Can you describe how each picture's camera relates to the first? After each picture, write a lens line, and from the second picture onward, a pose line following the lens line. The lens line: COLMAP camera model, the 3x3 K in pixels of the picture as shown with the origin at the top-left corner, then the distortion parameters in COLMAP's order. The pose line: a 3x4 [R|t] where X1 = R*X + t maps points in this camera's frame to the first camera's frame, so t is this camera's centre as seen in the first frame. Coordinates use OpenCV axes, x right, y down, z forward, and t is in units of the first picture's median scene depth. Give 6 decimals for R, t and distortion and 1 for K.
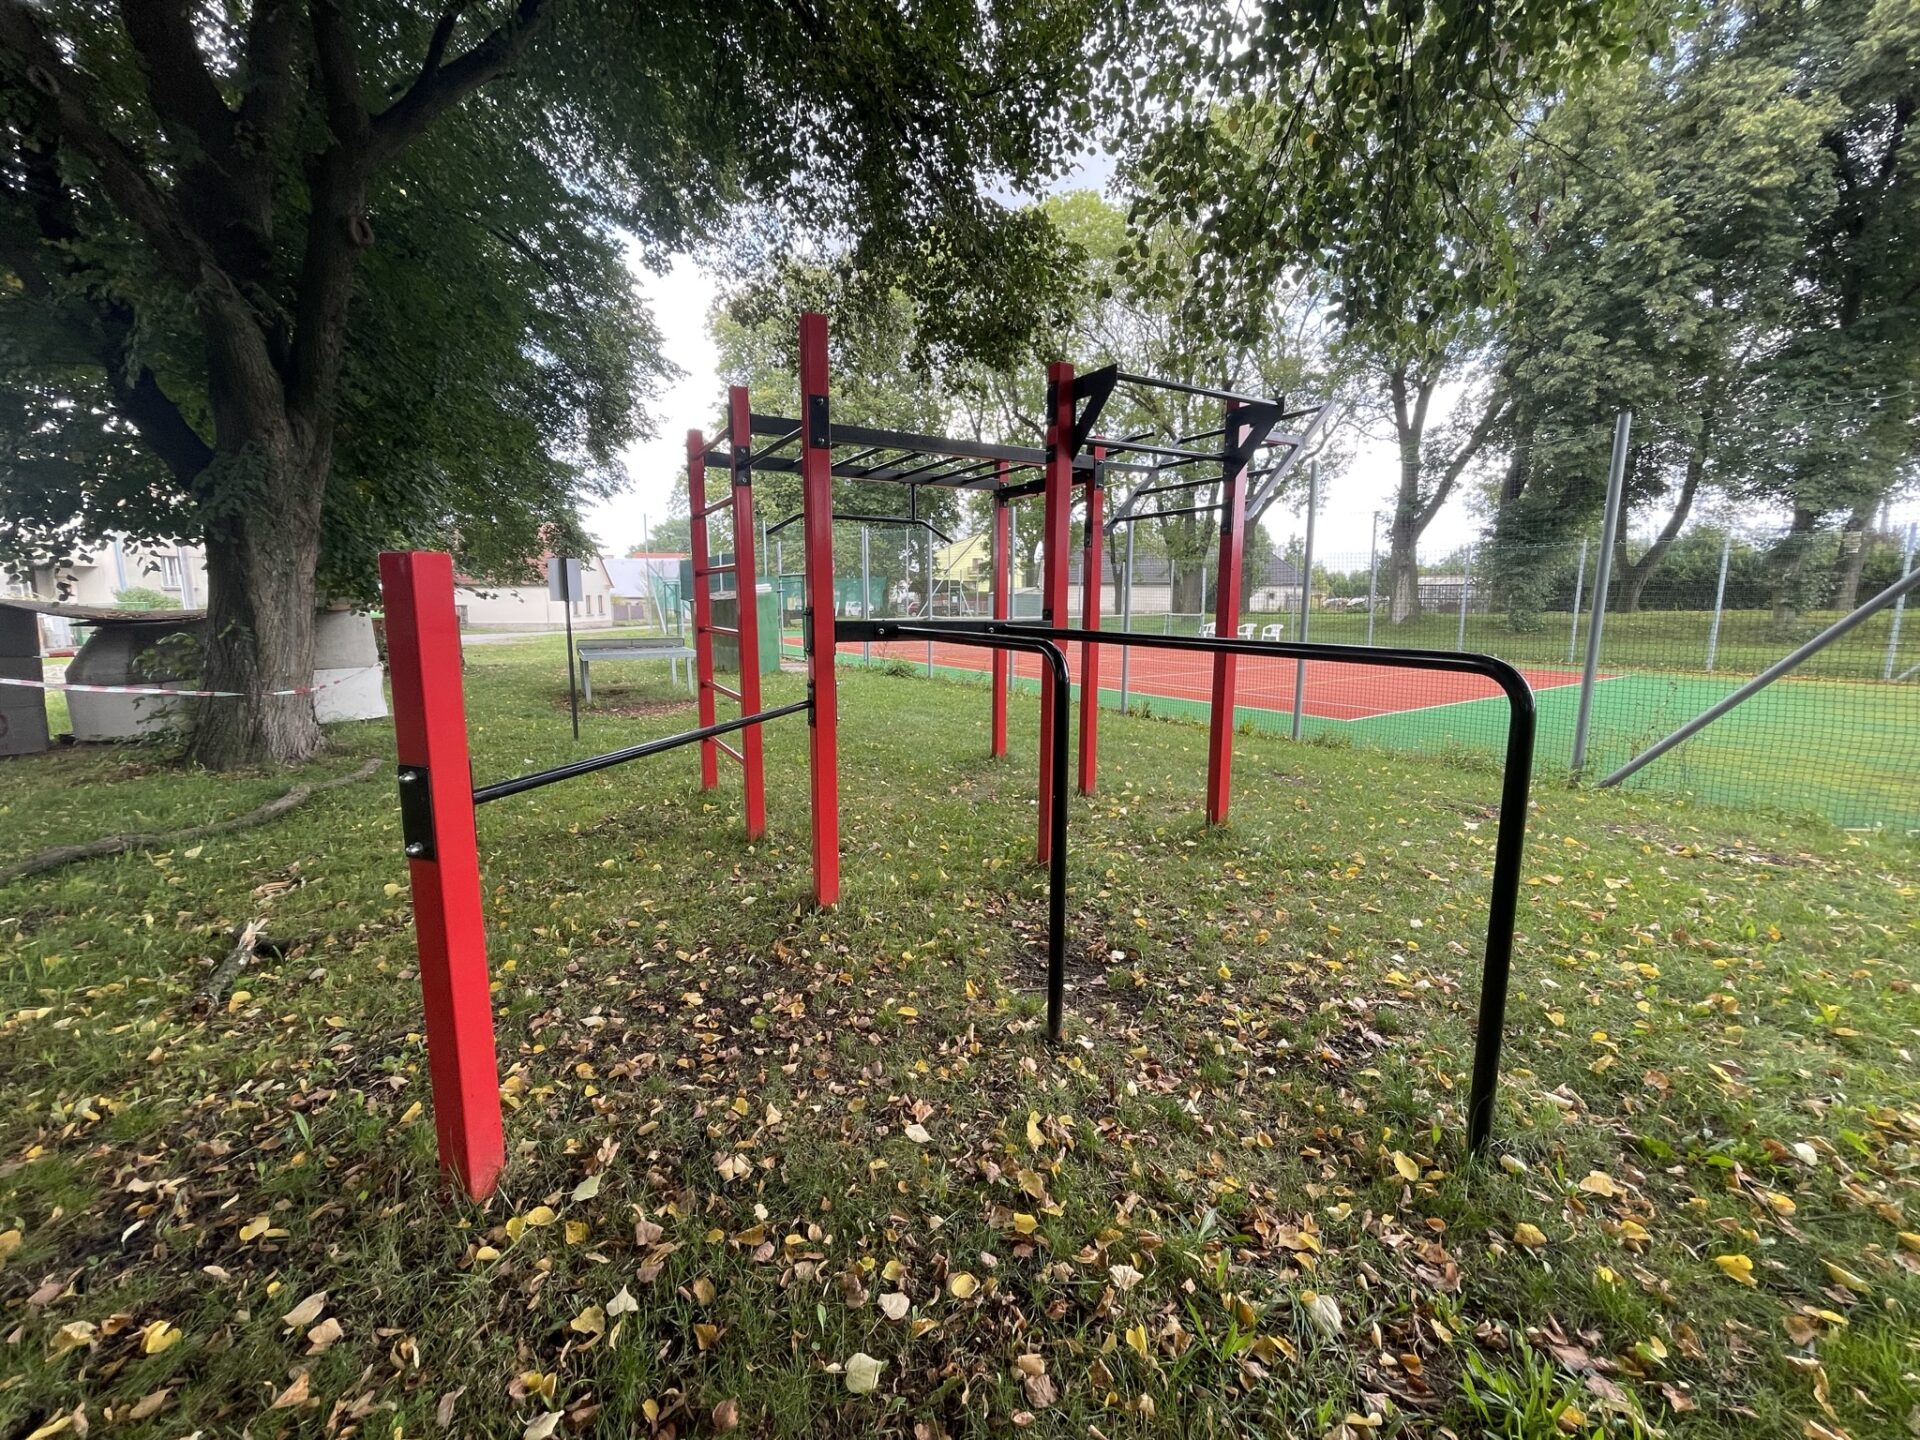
lens RADIAL K [[772.0, 0, 958.6], [0, 772.0, 719.7], [0, 0, 1]] dist [-0.001257, -0.000373]
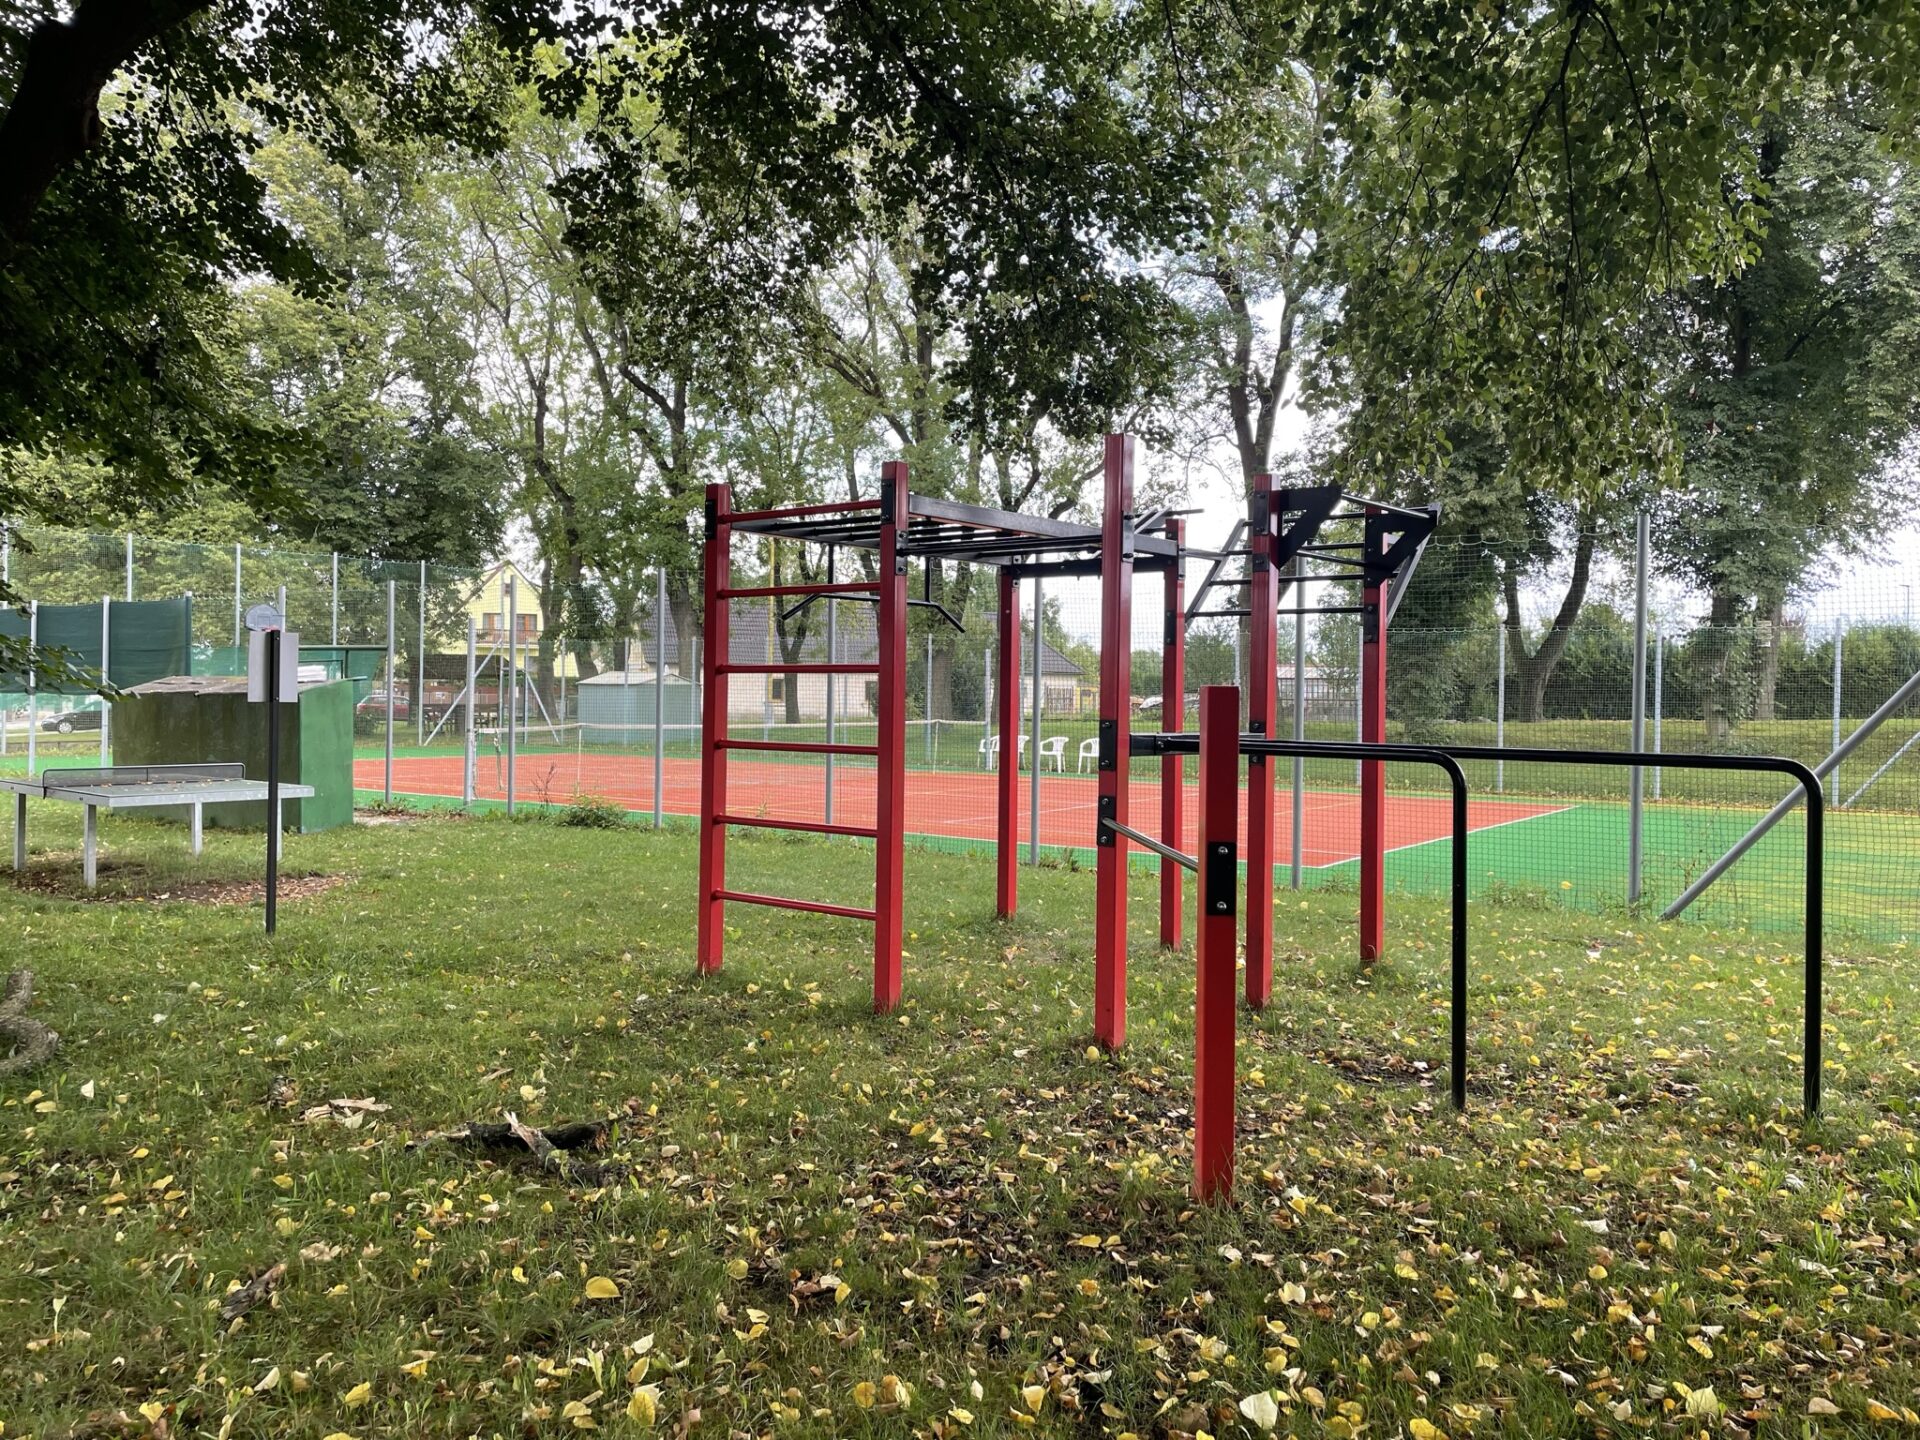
lens RADIAL K [[1443.2, 0, 955.0], [0, 1443.2, 707.0], [0, 0, 1]] dist [0.094369, -0.121810]
pose [[0.935976, 0.008206, 0.351968, -0.962458], [0.042370, 0.989836, -0.135752, 0.071522], [-0.349505, 0.141974, 0.926116, -0.570121]]
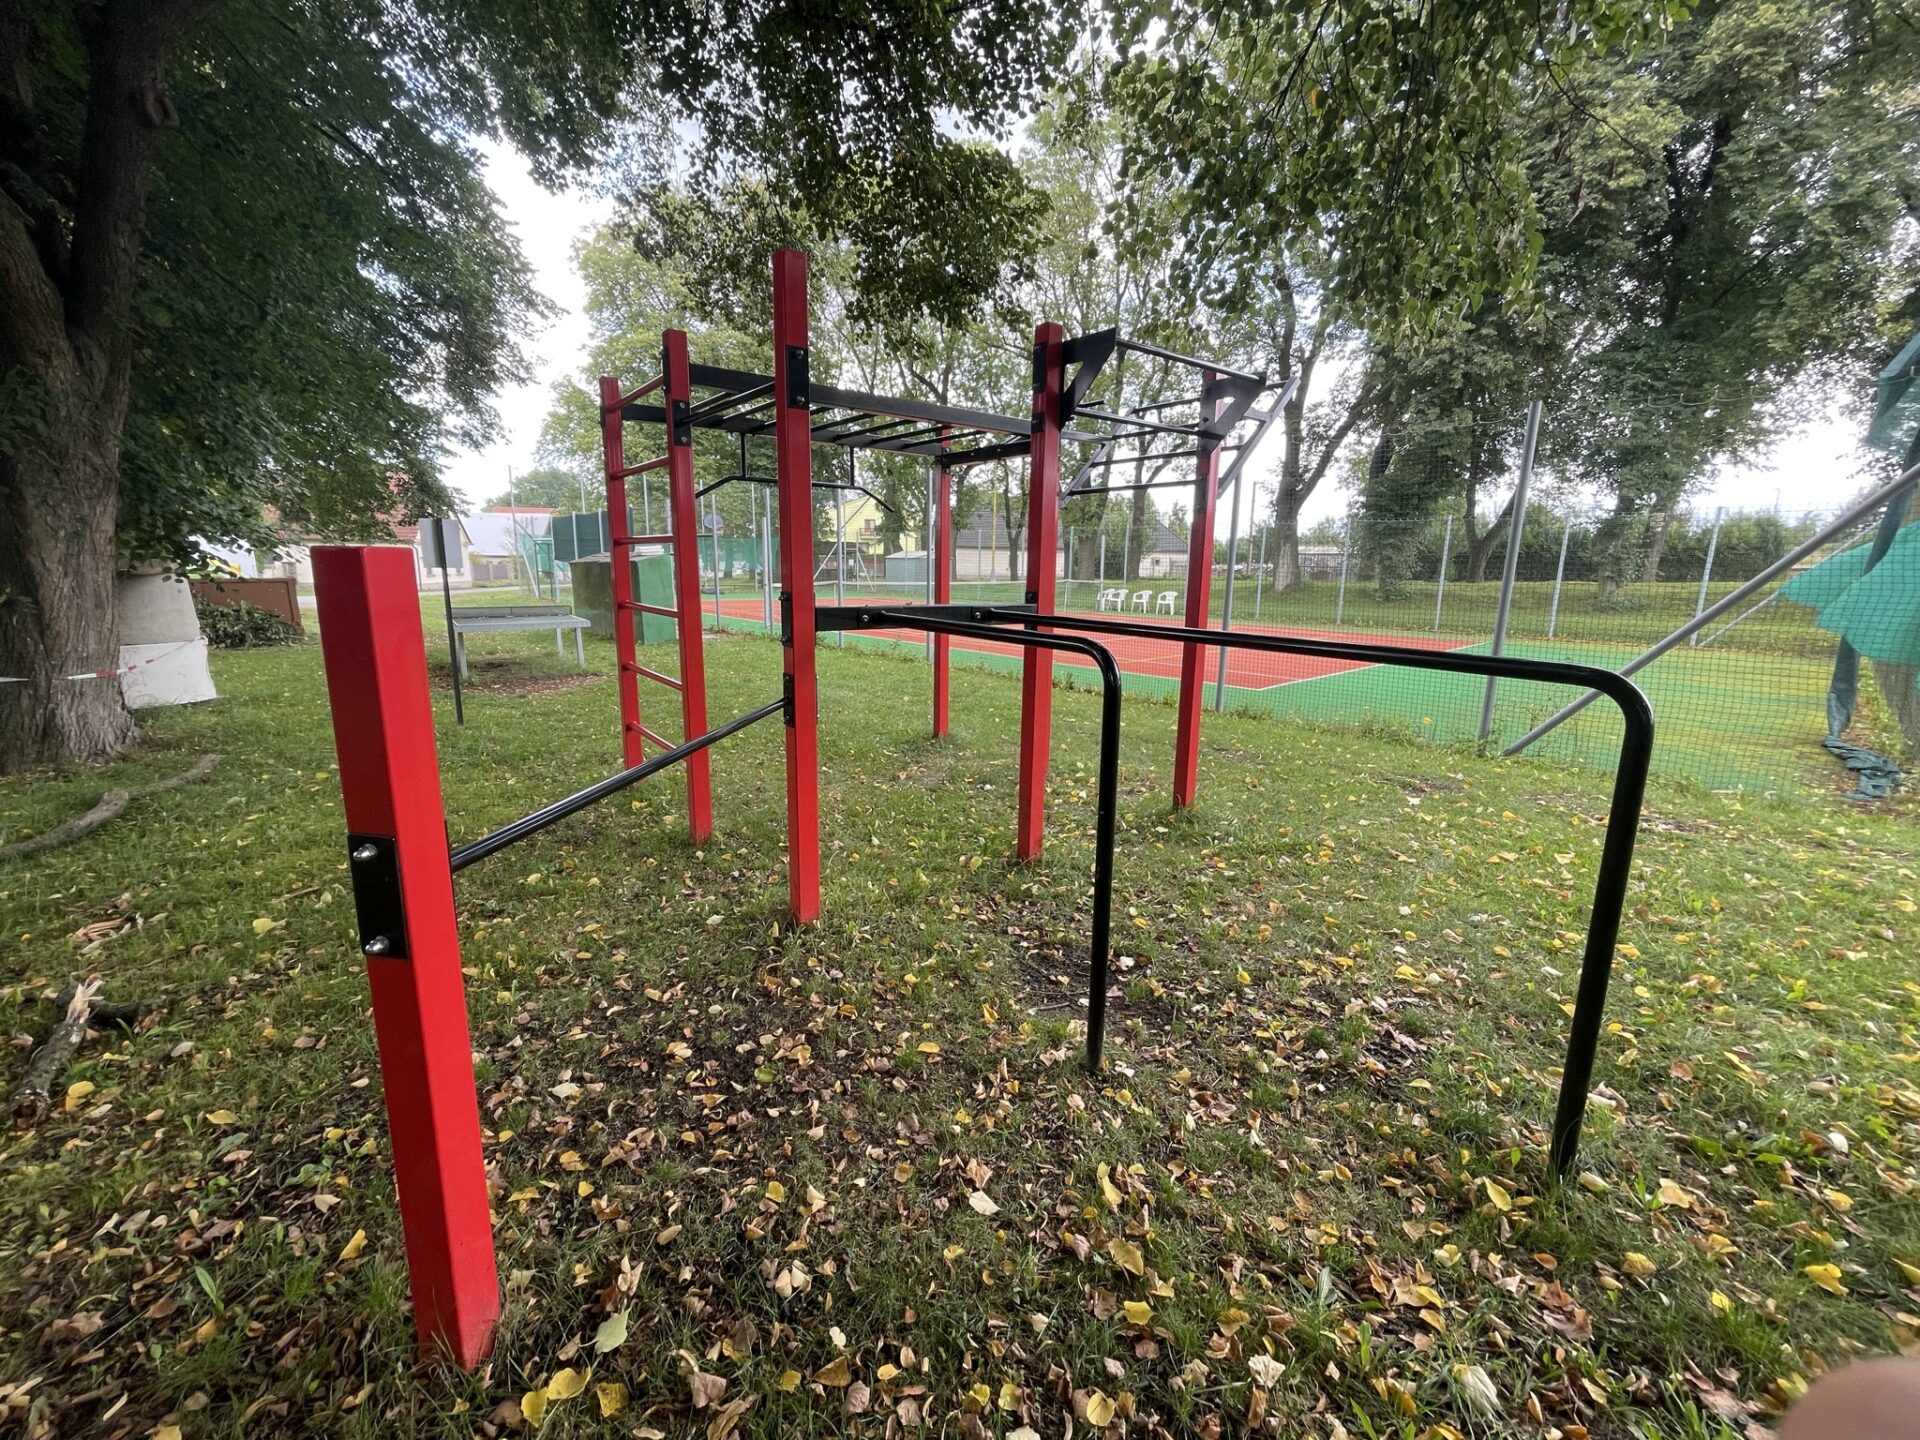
lens RADIAL K [[771.9, 0, 958.5], [0, 771.9, 718.2], [0, 0, 1]] dist [0.006532, -0.004154]
pose [[0.990149, -0.016724, 0.139017, -0.118821], [0.010408, 0.998886, 0.046032, -0.038811], [-0.139632, -0.044132, 0.989219, 0.090007]]
